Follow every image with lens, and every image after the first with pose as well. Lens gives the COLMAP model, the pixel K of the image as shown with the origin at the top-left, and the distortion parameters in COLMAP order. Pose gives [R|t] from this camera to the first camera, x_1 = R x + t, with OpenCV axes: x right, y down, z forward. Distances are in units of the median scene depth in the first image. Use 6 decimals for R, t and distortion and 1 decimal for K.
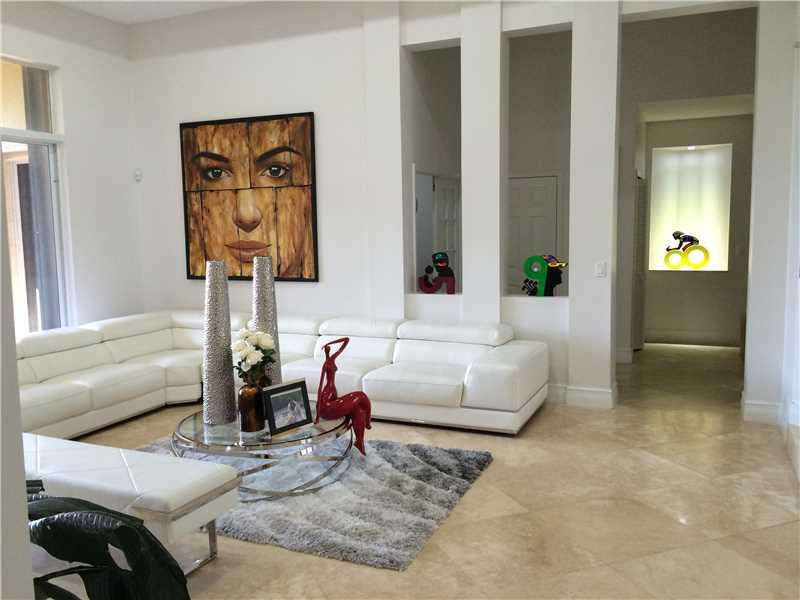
lens RADIAL K [[687.9, 0, 393.7], [0, 687.9, 296.8], [0, 0, 1]] dist [0.086481, -0.108335]
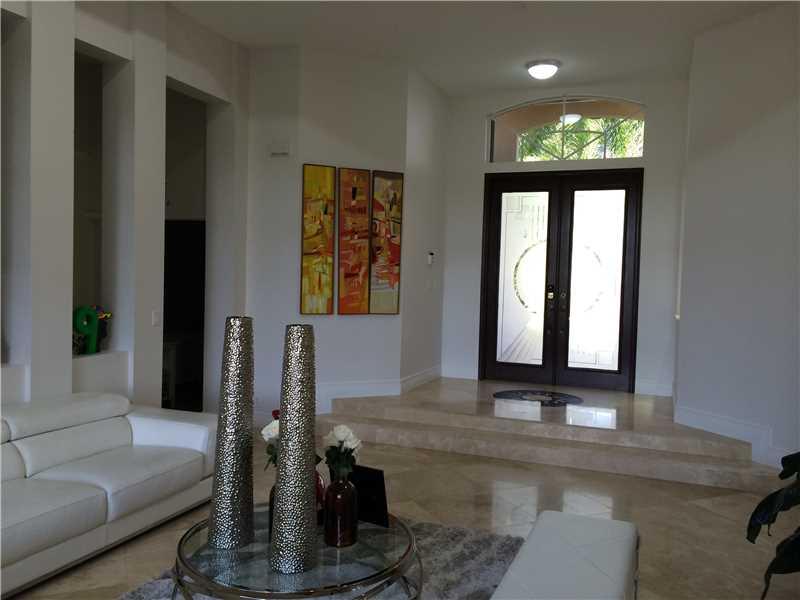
lens RADIAL K [[687.9, 0, 403.1], [0, 687.9, 298.6], [0, 0, 1]] dist [0.086481, -0.108335]
pose [[-0.040871, -0.024616, 0.998861, -0.584581], [0.078335, 0.996540, 0.027764, -0.055125], [-0.996089, 0.079380, -0.038801, 0.562629]]
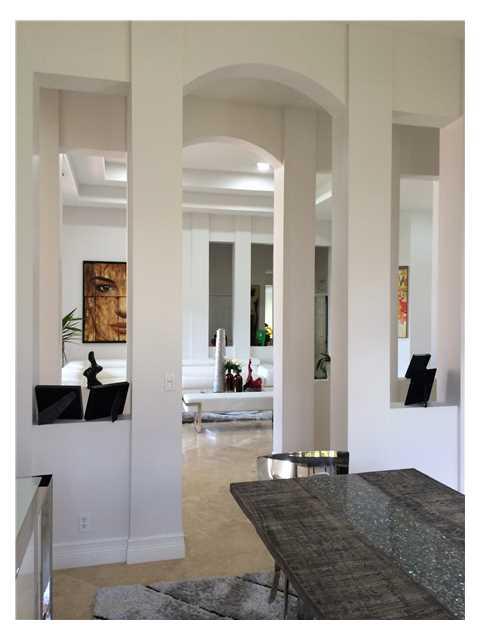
lens RADIAL K [[550.3, 0, 245.0], [0, 550.3, 308.0], [0, 0, 1]] dist [0.086481, -0.108335]
pose [[0.785438, 0.024766, 0.618444, -0.941207], [0.040850, 0.994946, -0.091723, 0.037224], [-0.617590, 0.097306, 0.780457, -0.463138]]
